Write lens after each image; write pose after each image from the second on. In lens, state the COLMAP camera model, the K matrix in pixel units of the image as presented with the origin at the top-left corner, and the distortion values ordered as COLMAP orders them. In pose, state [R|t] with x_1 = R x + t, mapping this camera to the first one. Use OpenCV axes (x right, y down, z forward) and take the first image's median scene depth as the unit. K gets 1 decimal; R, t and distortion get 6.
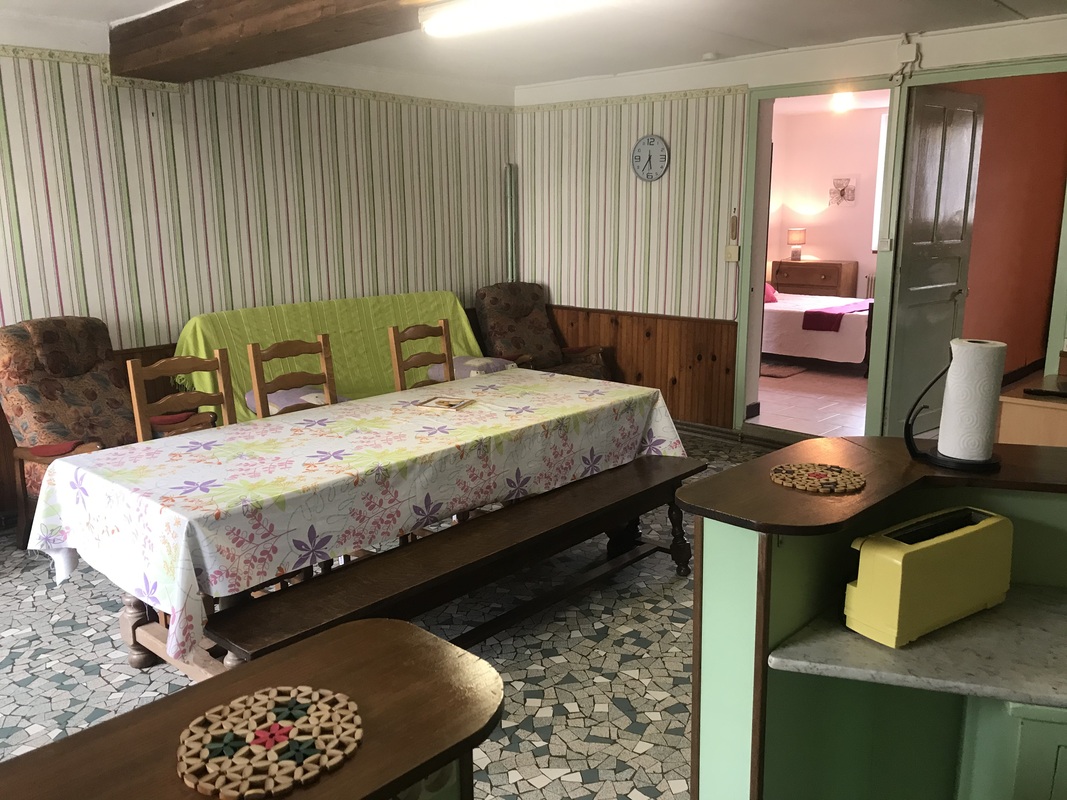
lens RADIAL K [[873.7, 0, 537.0], [0, 873.7, 405.0], [0, 0, 1]] dist [0.034694, -0.031724]
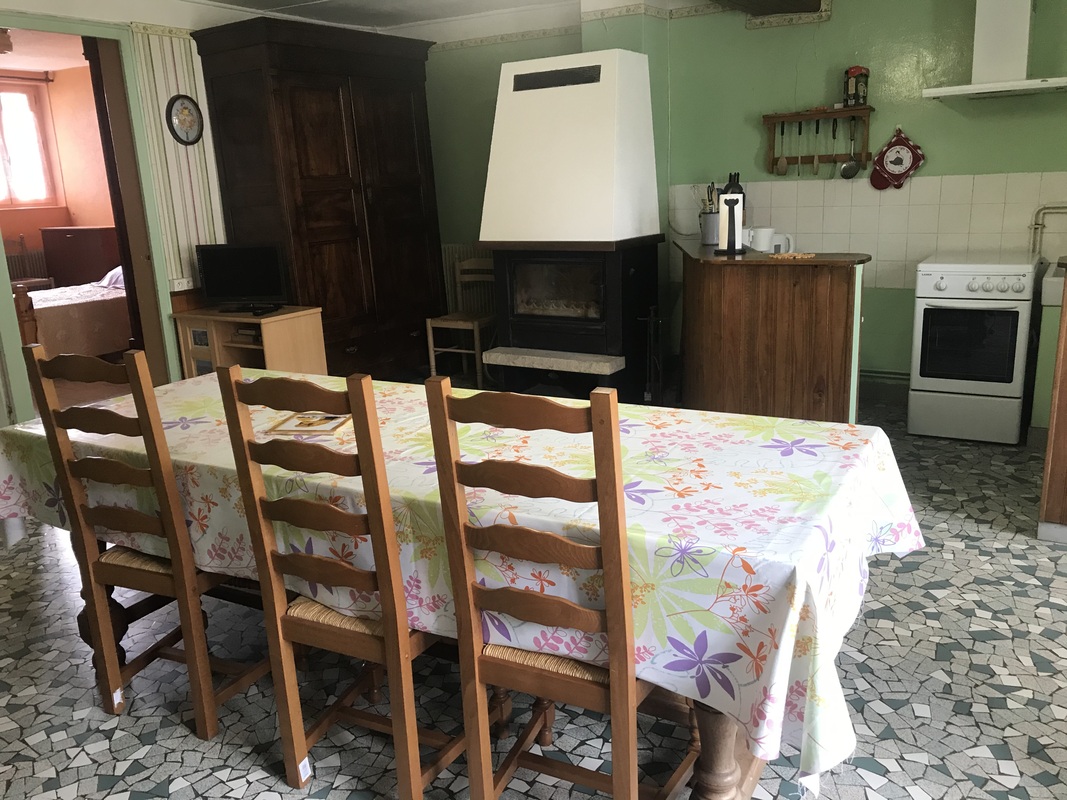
lens RADIAL K [[873.7, 0, 532.0], [0, 873.7, 396.4], [0, 0, 1]] dist [0.034694, -0.031724]
pose [[-0.211685, -0.222862, 0.951589, -0.800973], [0.252937, 0.927990, 0.273601, -0.167010], [-0.944040, 0.298609, -0.140072, 0.979437]]
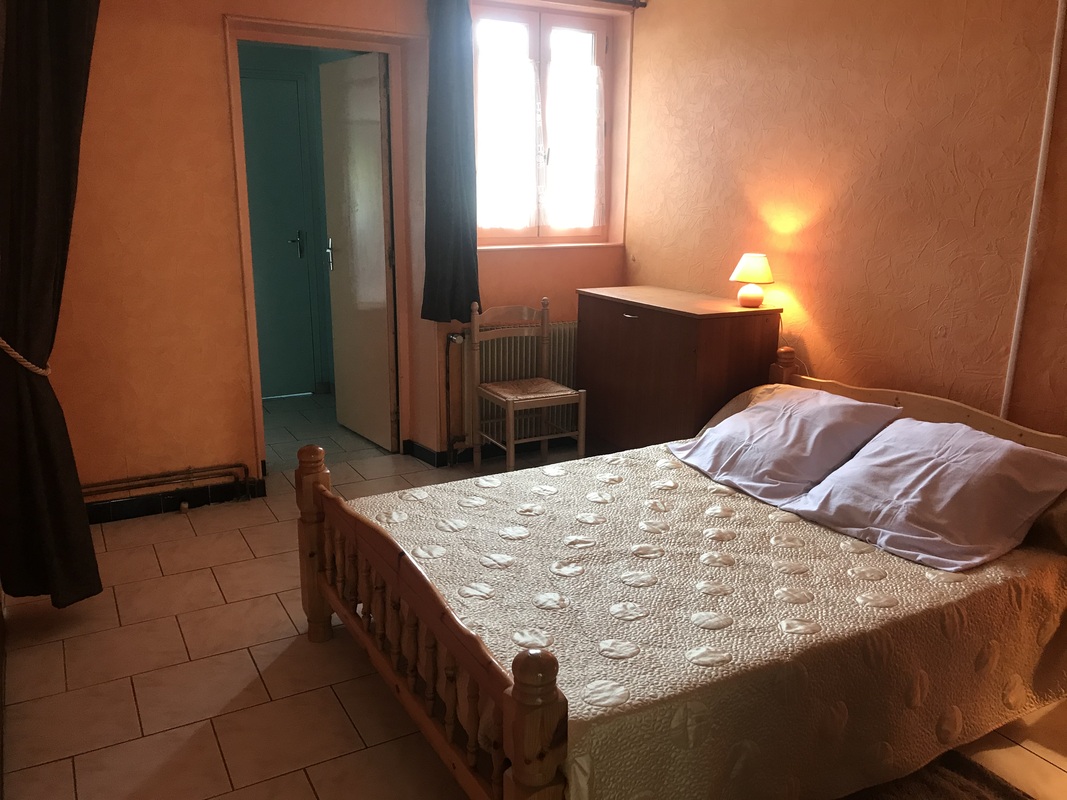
lens RADIAL K [[873.7, 0, 539.6], [0, 873.7, 396.2], [0, 0, 1]] dist [0.034694, -0.031724]
pose [[0.290410, -0.217947, 0.931752, 0.717816], [0.194706, 0.966805, 0.165461, -0.347970], [-0.936884, 0.133366, 0.323205, 1.458196]]
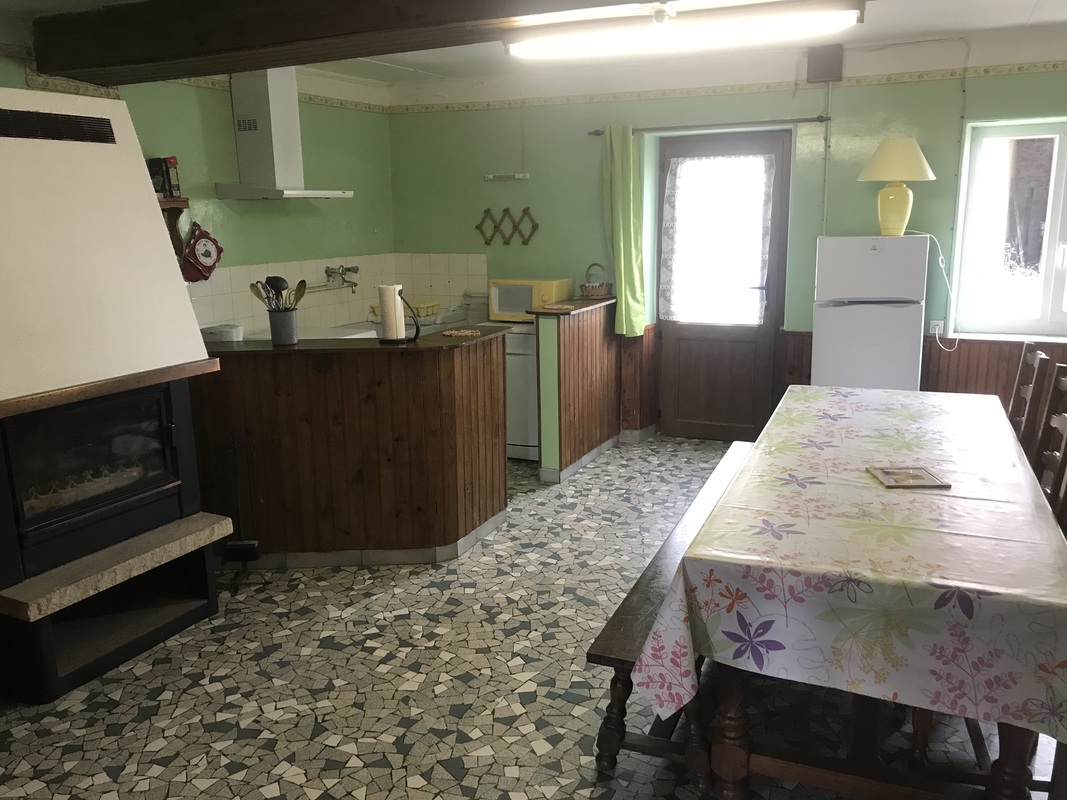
lens RADIAL K [[873.7, 0, 533.0], [0, 873.7, 398.3], [0, 0, 1]] dist [0.034694, -0.031724]
pose [[-0.946120, 0.092277, -0.310391, 0.445664], [-0.045547, 0.911086, 0.409693, -0.373728], [0.320598, 0.401756, -0.857793, 1.592120]]
